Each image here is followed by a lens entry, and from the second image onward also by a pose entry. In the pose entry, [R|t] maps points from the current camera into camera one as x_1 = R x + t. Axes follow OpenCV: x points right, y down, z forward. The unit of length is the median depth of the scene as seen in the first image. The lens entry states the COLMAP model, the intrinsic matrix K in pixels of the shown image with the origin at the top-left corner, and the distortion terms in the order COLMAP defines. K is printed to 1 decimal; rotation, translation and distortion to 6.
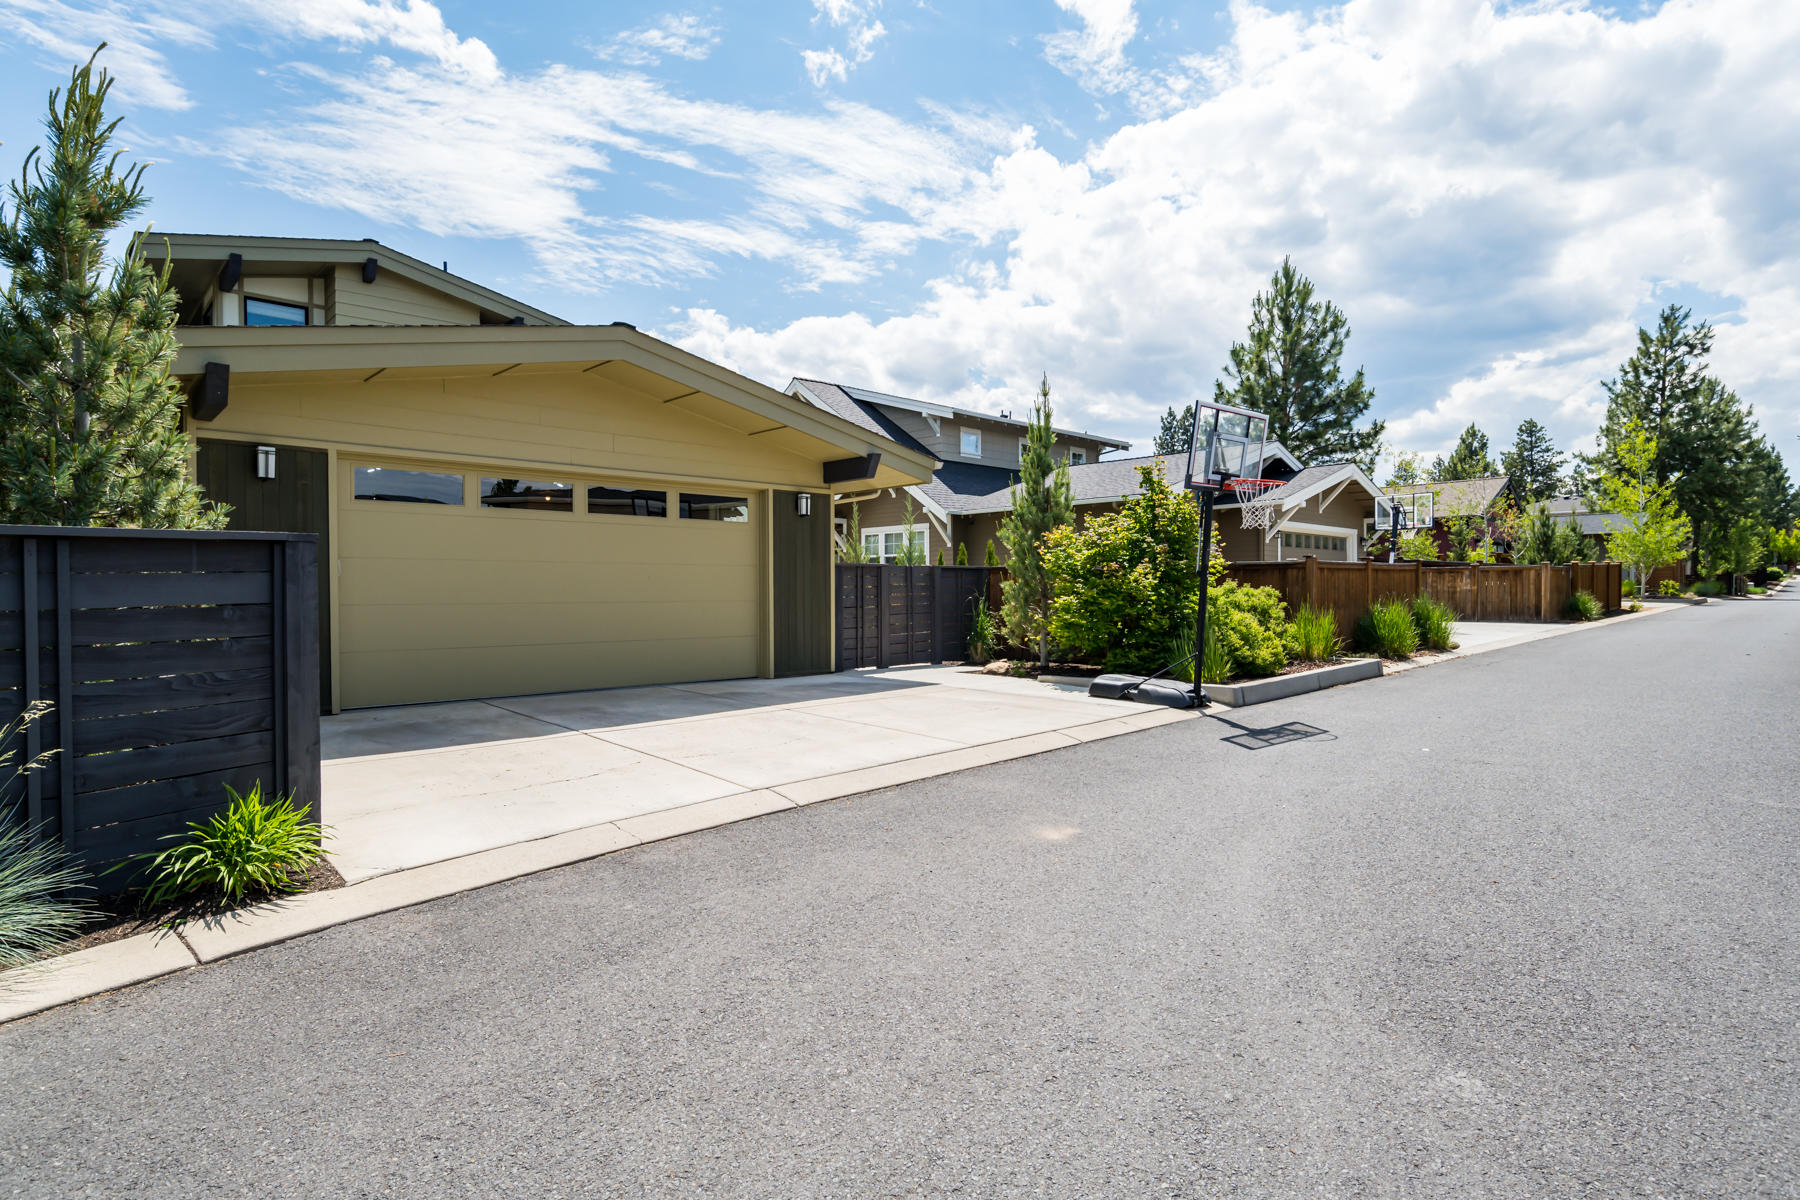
lens RADIAL K [[911.0, 0, 900.0], [0, 911.0, 600.0], [0, 0, 1]] dist [0.000379, 0.001299]
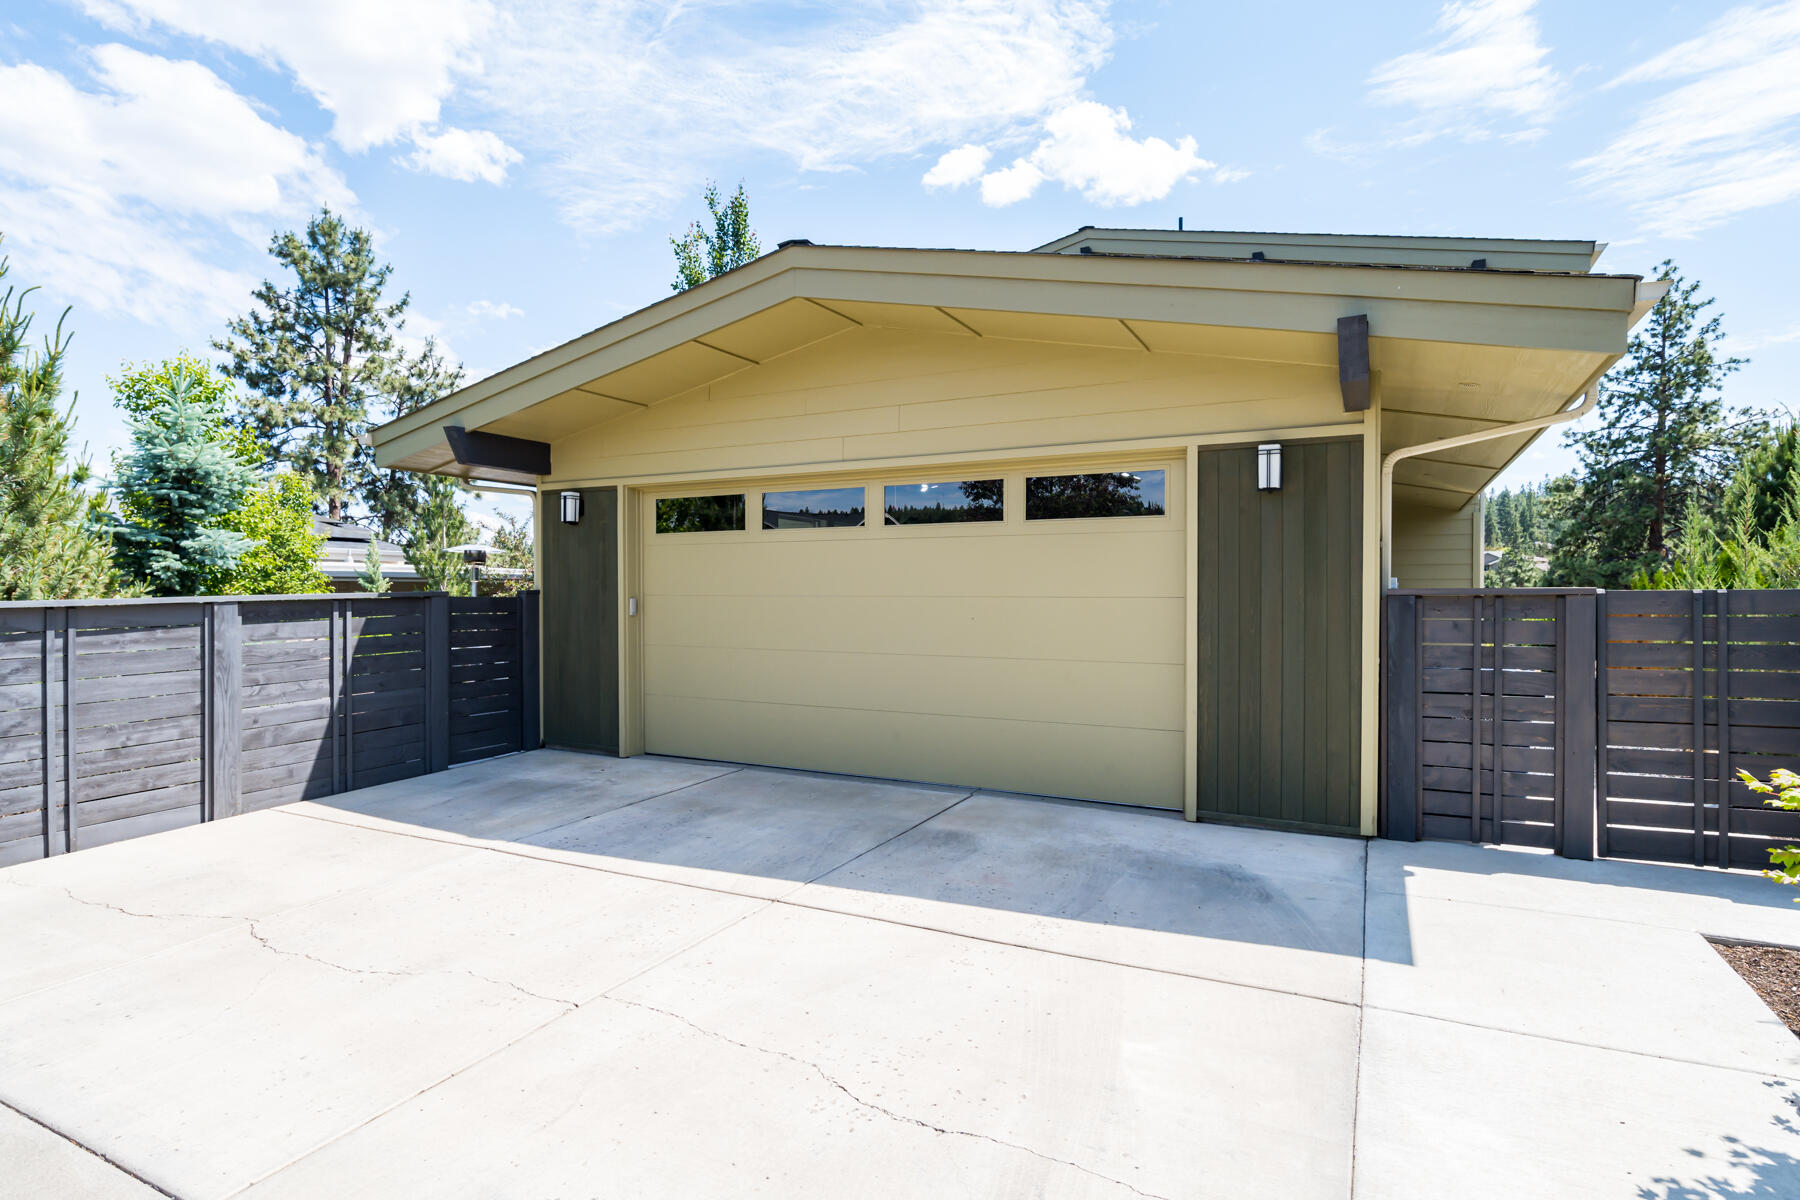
lens RADIAL K [[918.7, 0, 900.0], [0, 918.7, 600.0], [0, 0, 1]] dist [-0.000704, 0.015473]
pose [[0.353197, 0.012387, -0.935467, 0.280551], [-0.009656, 0.999907, 0.009594, -0.040328], [0.935499, 0.005644, 0.353284, 0.673235]]
